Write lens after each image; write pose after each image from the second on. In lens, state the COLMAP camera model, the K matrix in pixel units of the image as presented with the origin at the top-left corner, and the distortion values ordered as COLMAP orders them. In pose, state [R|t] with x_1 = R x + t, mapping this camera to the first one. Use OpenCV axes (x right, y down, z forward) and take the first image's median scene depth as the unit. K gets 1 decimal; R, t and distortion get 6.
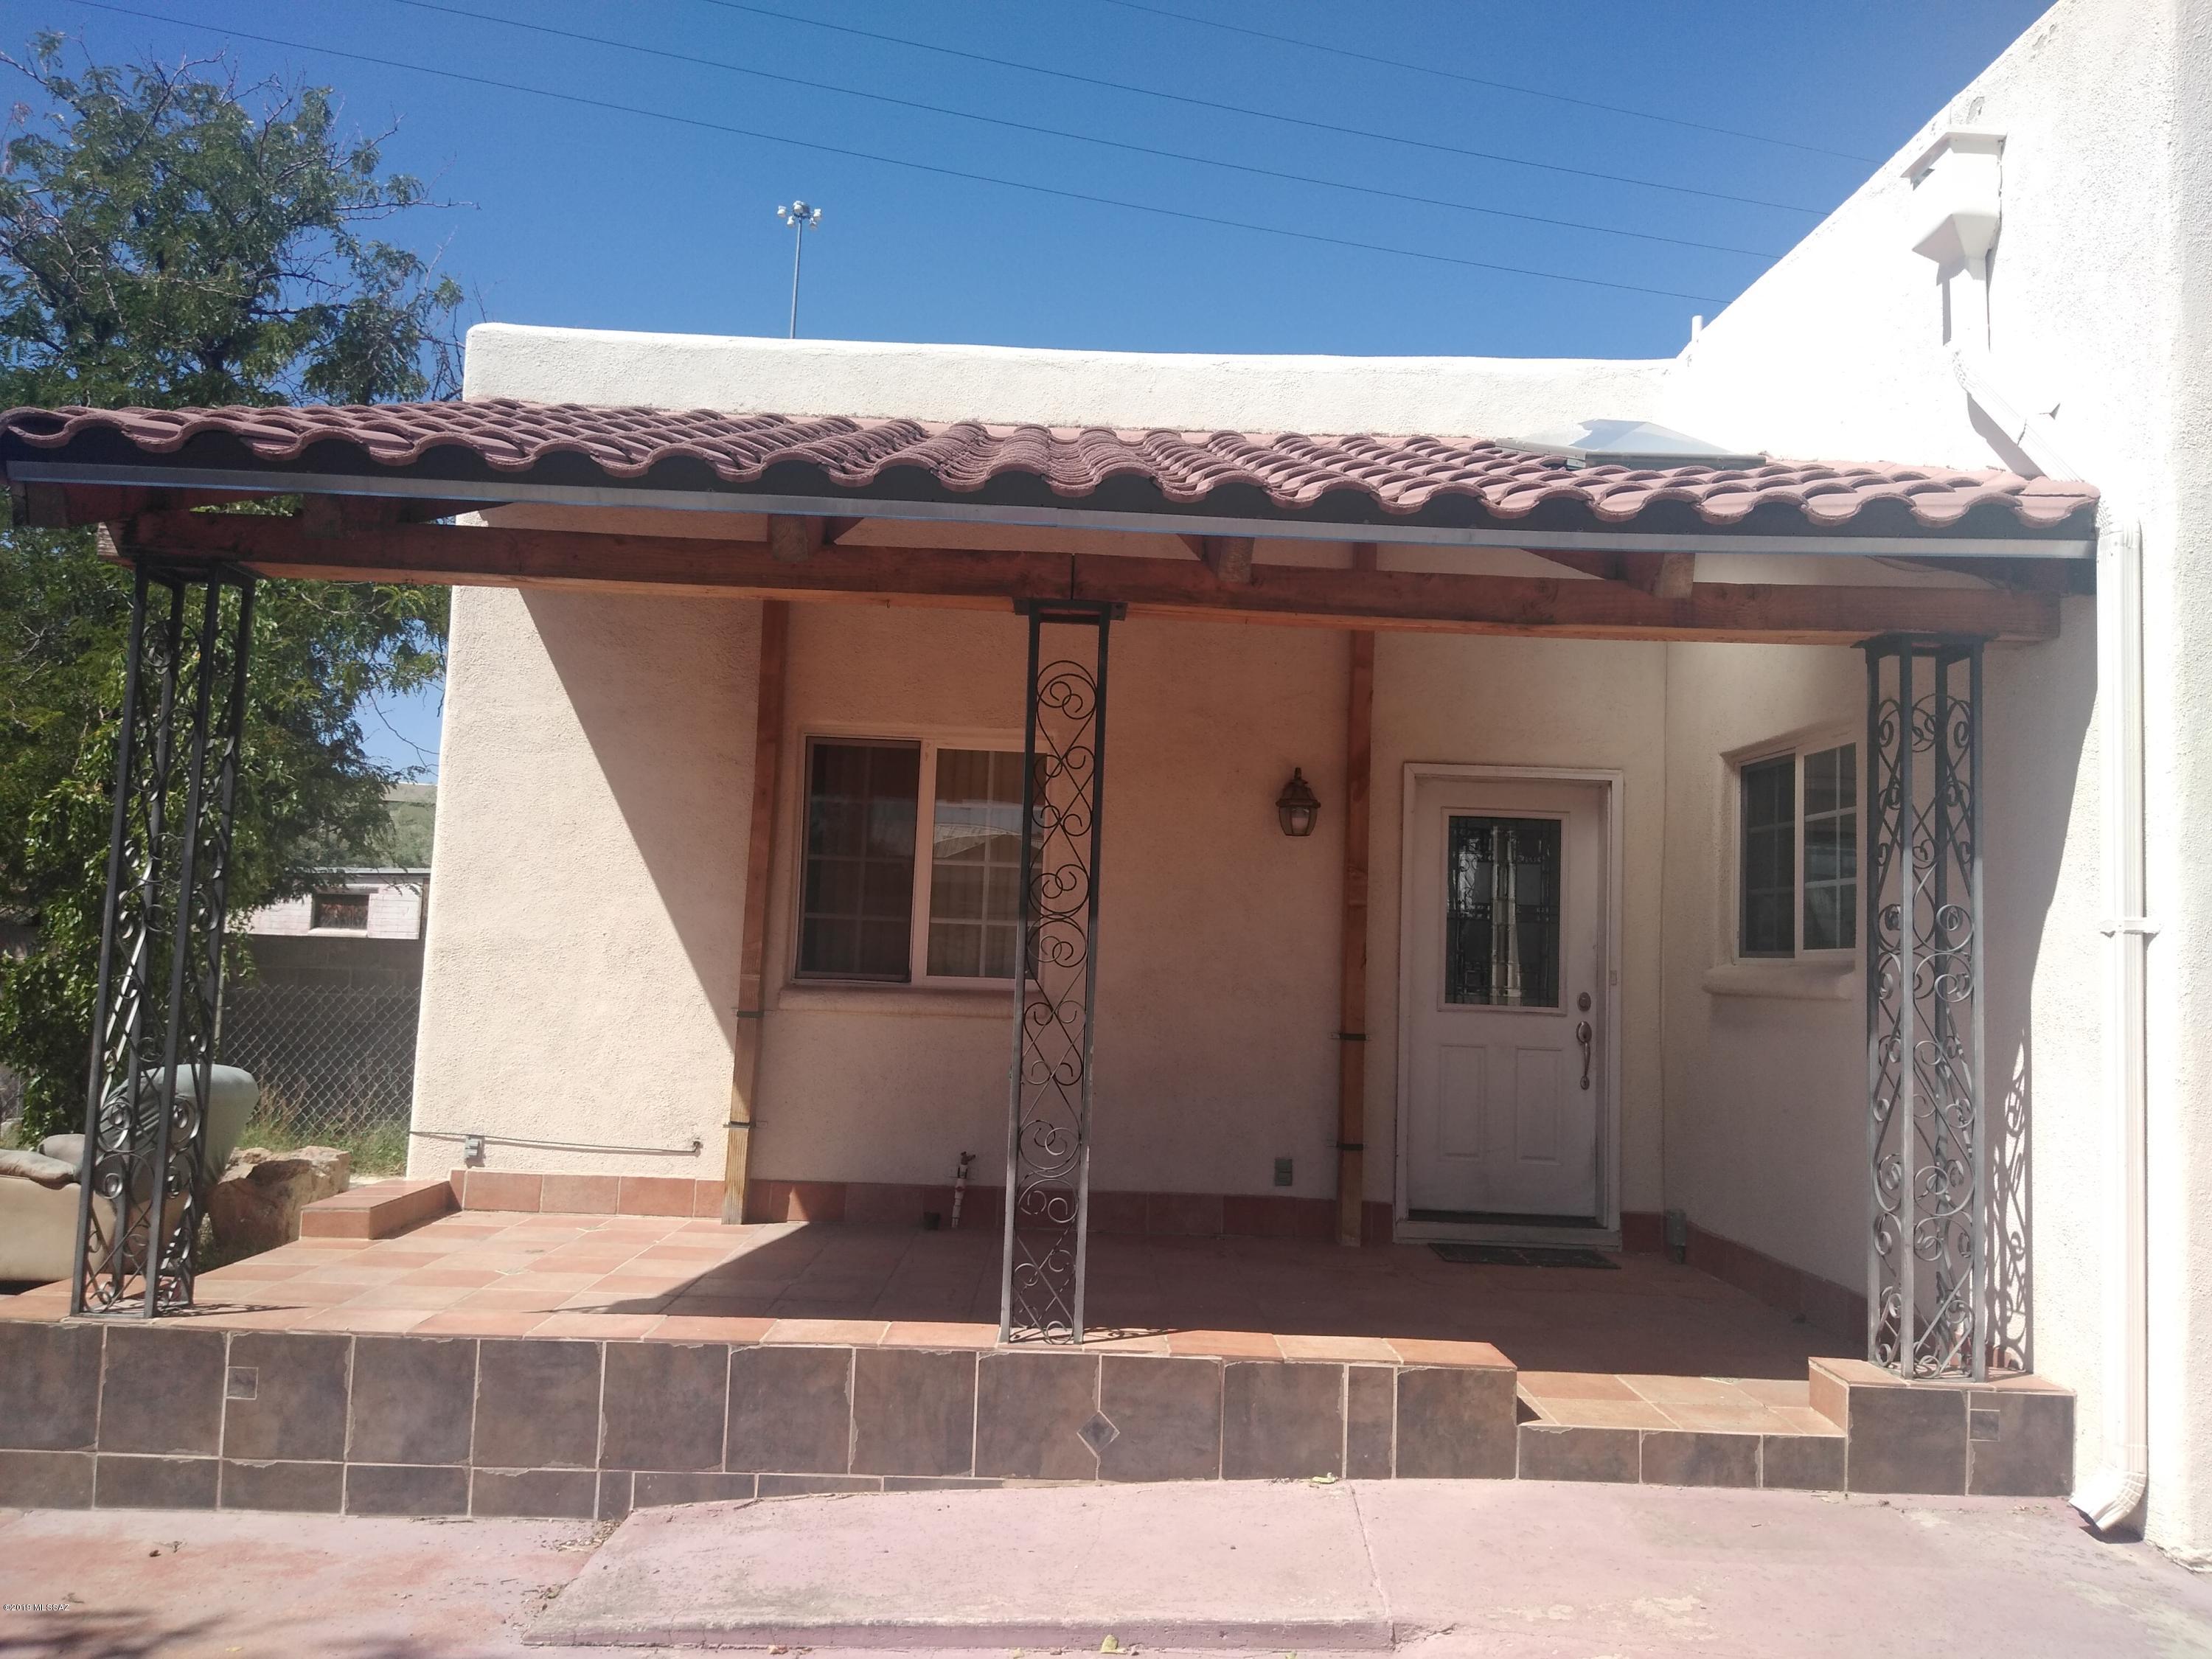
lens RADIAL K [[1718.5, 0, 1106.0], [0, 1718.5, 829.5], [0, 0, 1]] dist [0.086404, -0.134049]
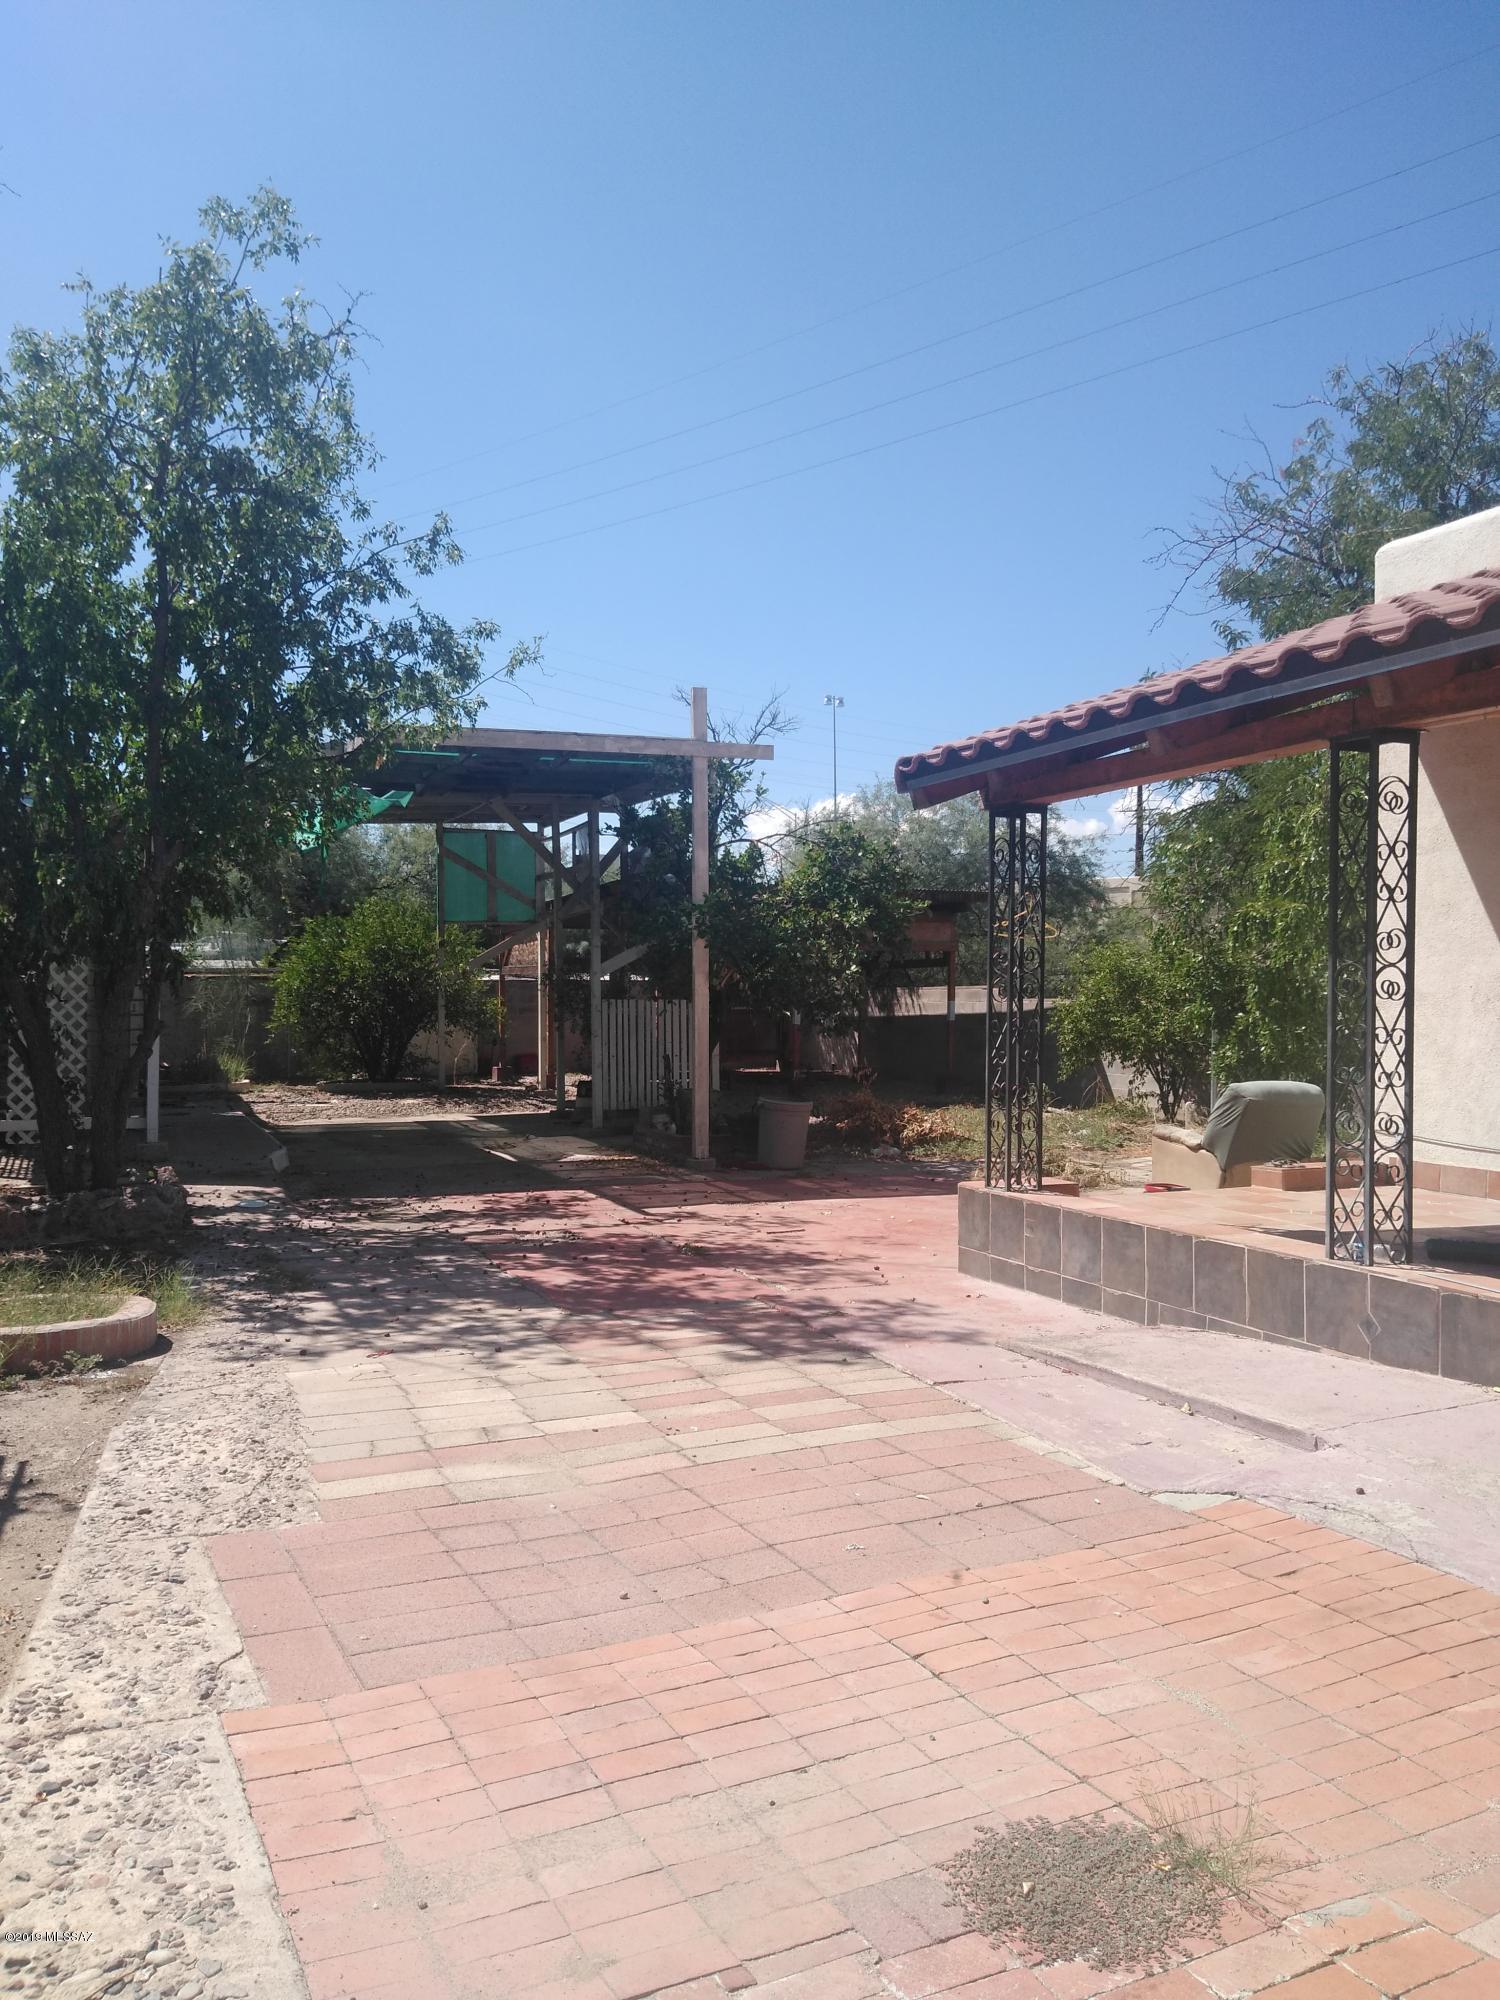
lens RADIAL K [[1553.9, 0, 782.3], [0, 1553.9, 1019.6], [0, 0, 1]] dist [0.116326, -0.129899]
pose [[0.395020, -0.025683, -0.918313, 0.993990], [0.090235, 0.995860, 0.010964, 0.041197], [0.914230, -0.087195, 0.395702, 0.075240]]
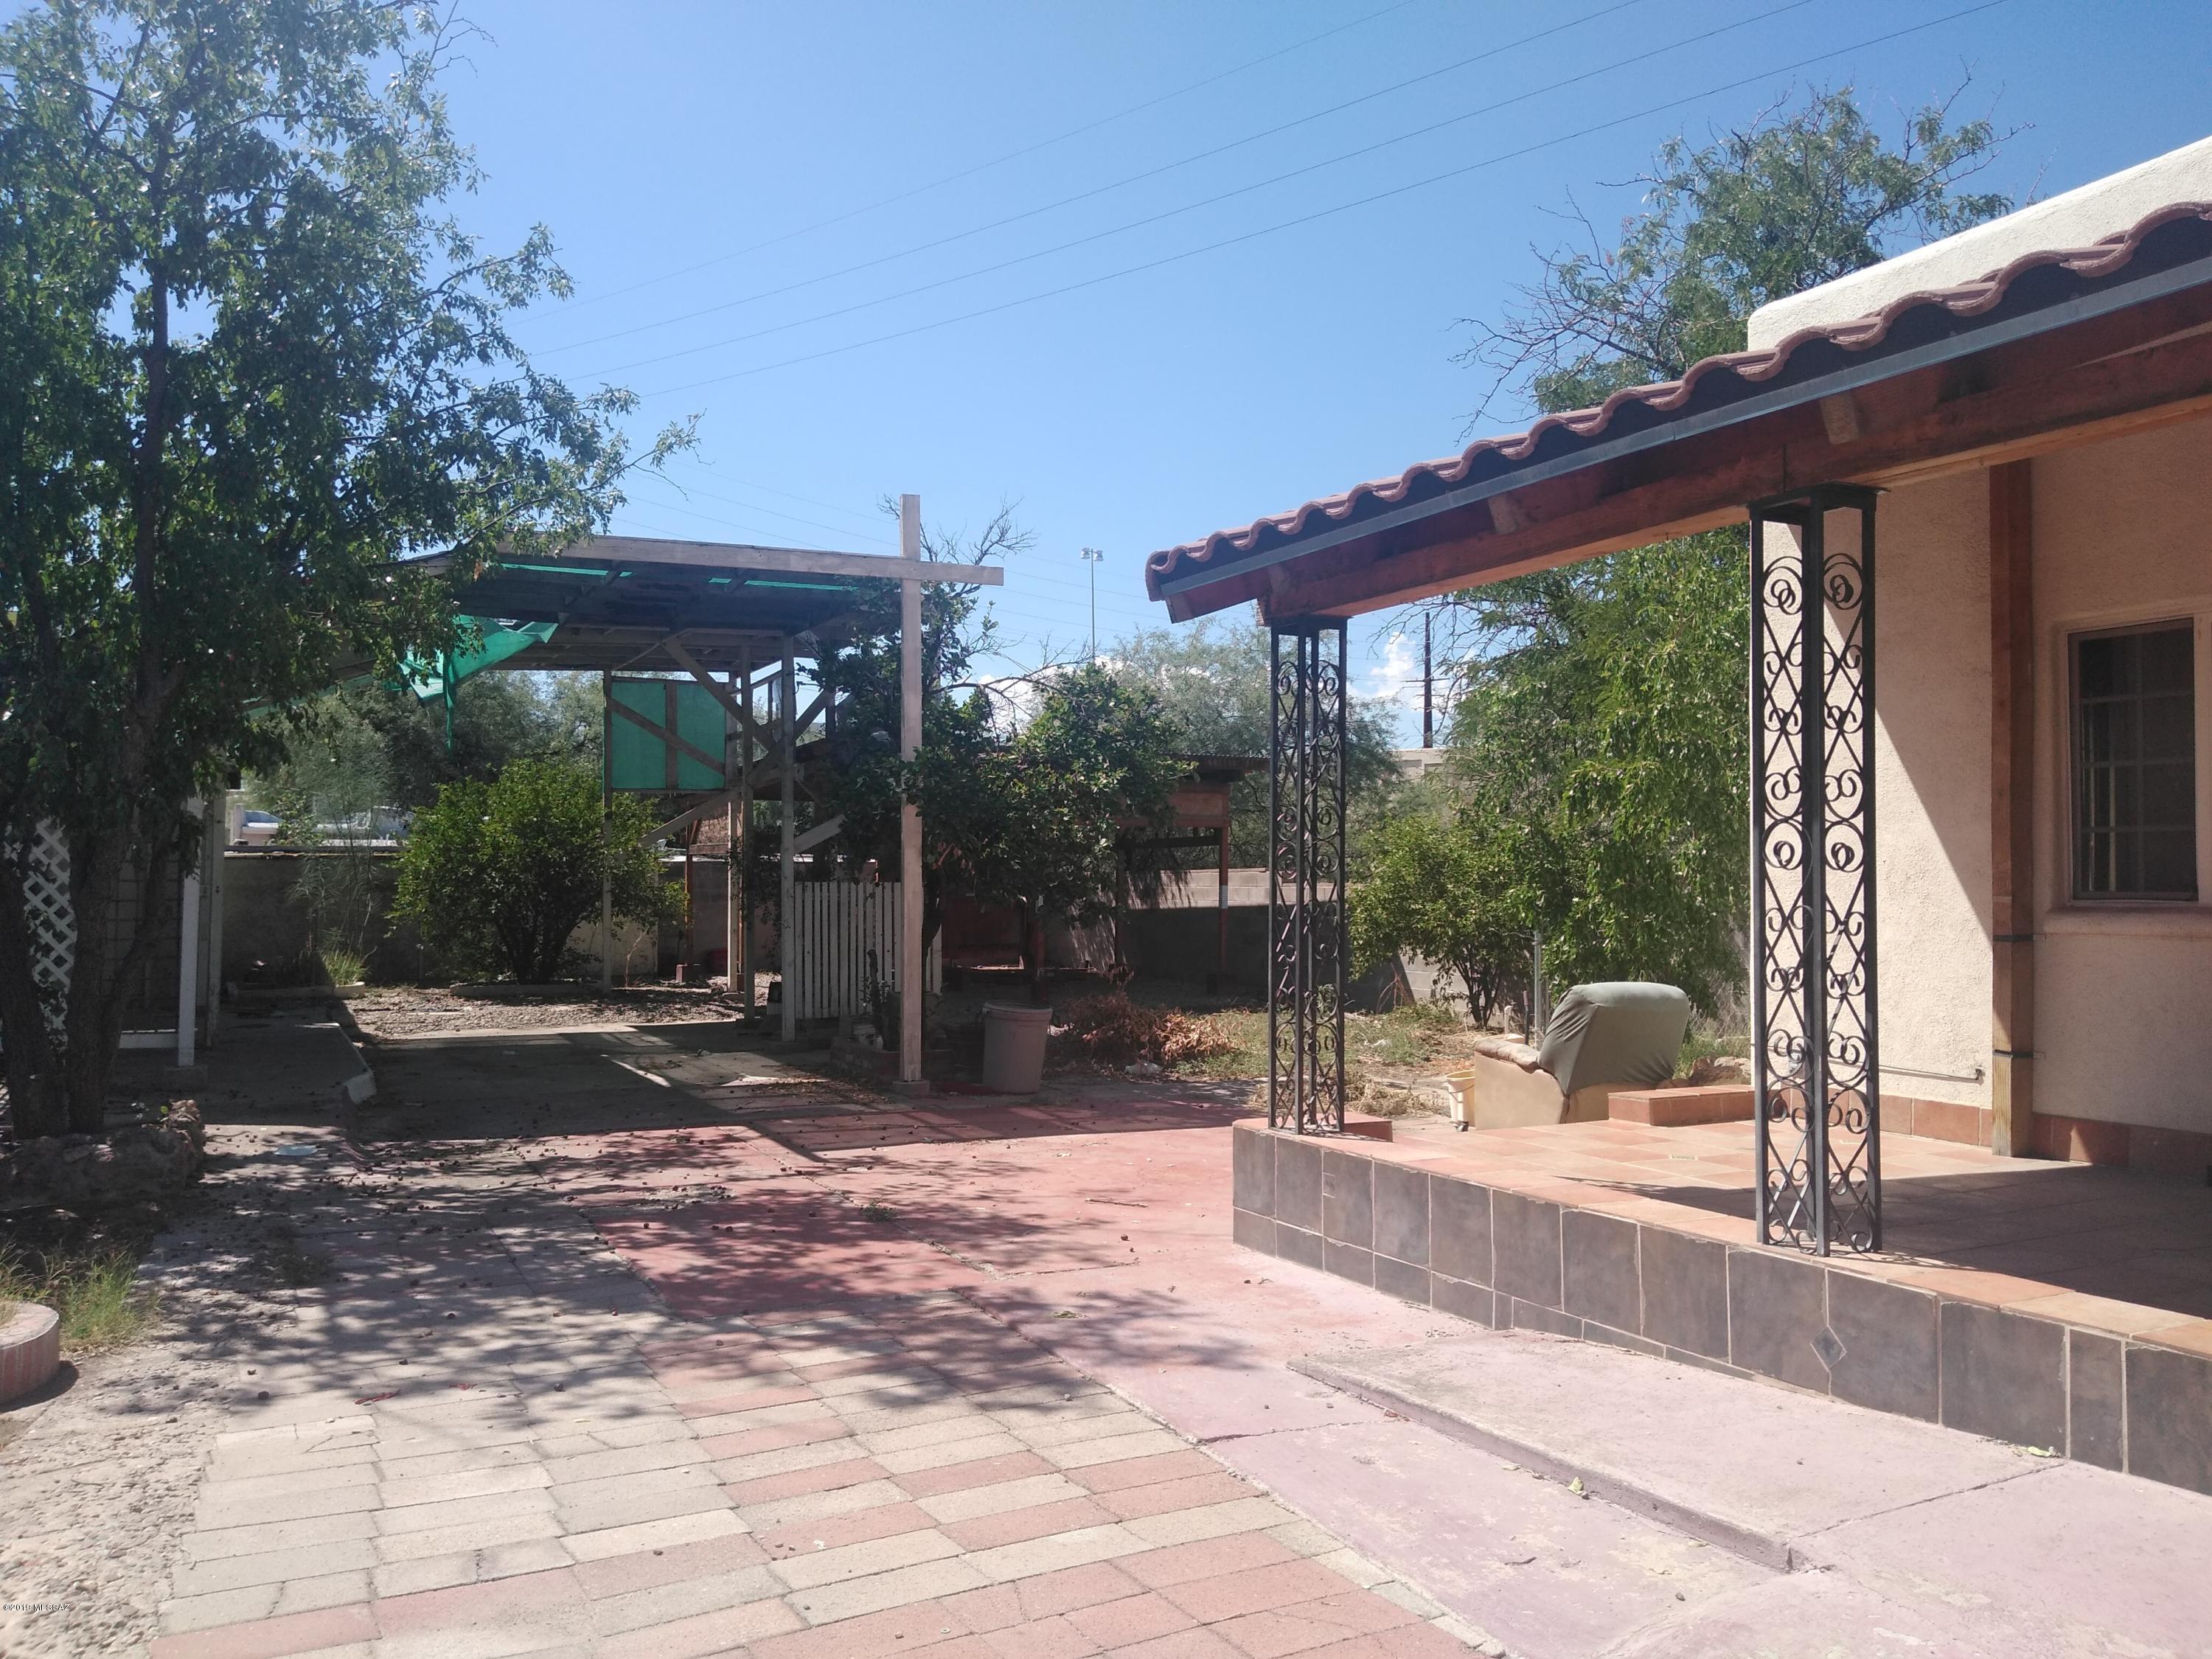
lens RADIAL K [[1718.5, 0, 1106.0], [0, 1718.5, 829.5], [0, 0, 1]] dist [0.086404, -0.134049]
pose [[0.431324, -0.068114, -0.899622, 0.716902], [0.090225, 0.995404, -0.032108, 0.054405], [0.897674, -0.067320, 0.435487, 0.232203]]
